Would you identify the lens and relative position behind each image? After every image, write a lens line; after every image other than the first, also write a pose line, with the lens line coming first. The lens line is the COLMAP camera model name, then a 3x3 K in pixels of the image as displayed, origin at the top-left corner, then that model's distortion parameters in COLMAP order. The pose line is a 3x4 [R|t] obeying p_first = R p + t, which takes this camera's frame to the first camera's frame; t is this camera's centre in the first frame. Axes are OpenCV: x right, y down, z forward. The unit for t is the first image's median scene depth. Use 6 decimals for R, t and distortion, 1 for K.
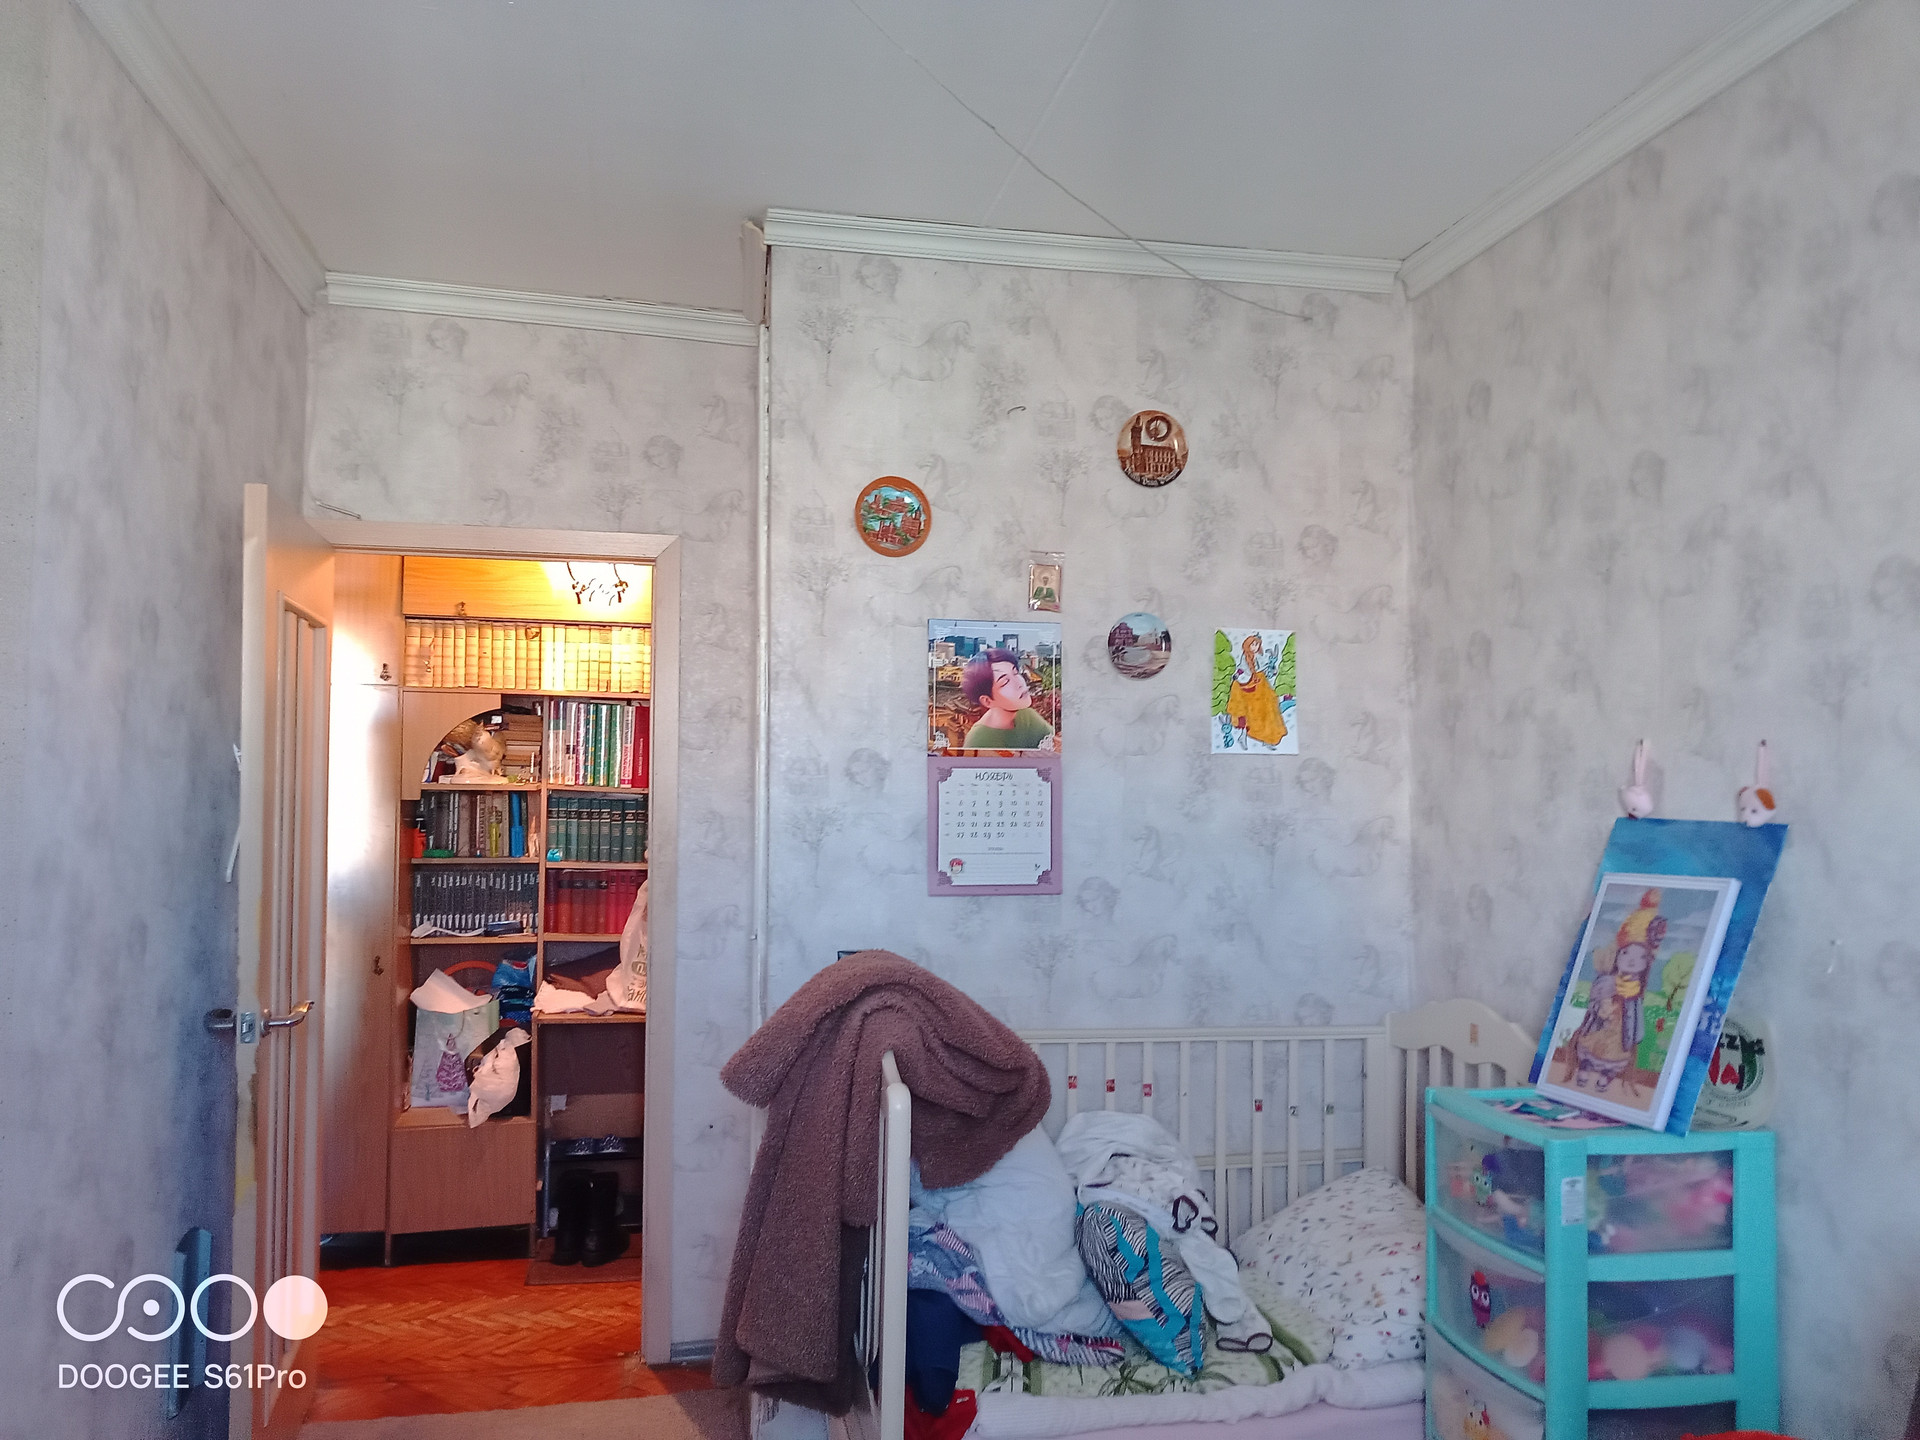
lens RADIAL K [[1428.5, 0, 955.1], [0, 1428.5, 728.3], [0, 0, 1]] dist [0.001441, 0.001374]
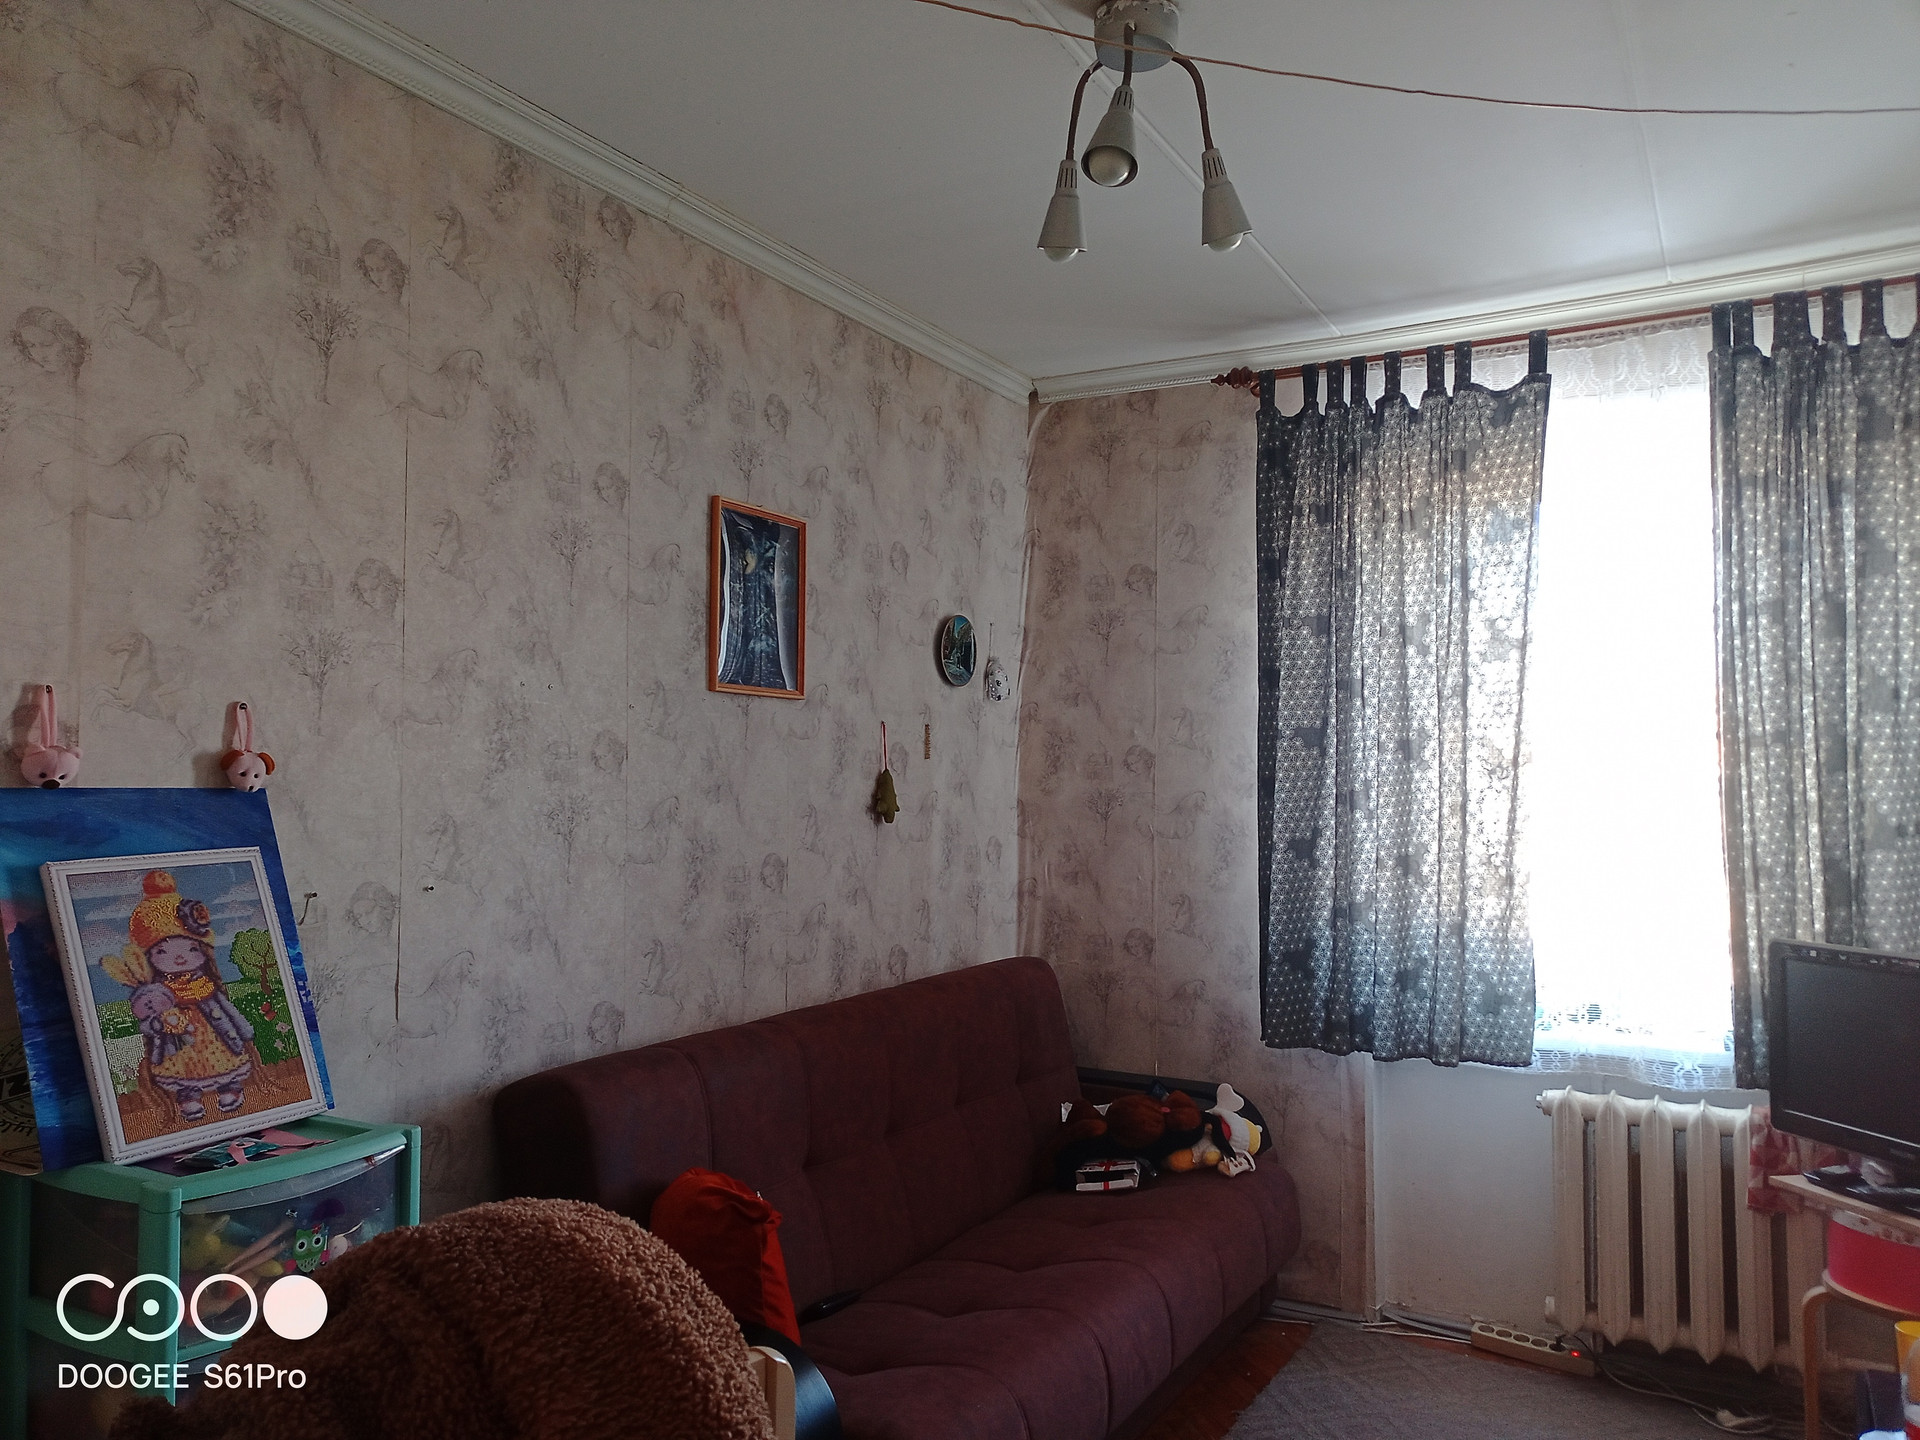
lens RADIAL K [[1428.5, 0, 952.6], [0, 1428.5, 712.0], [0, 0, 1]] dist [0.001441, 0.001374]
pose [[-0.767757, -0.008162, 0.640689, -0.415874], [-0.061325, 0.996265, -0.060796, 0.042504], [-0.637799, -0.085967, -0.765390, 1.379072]]
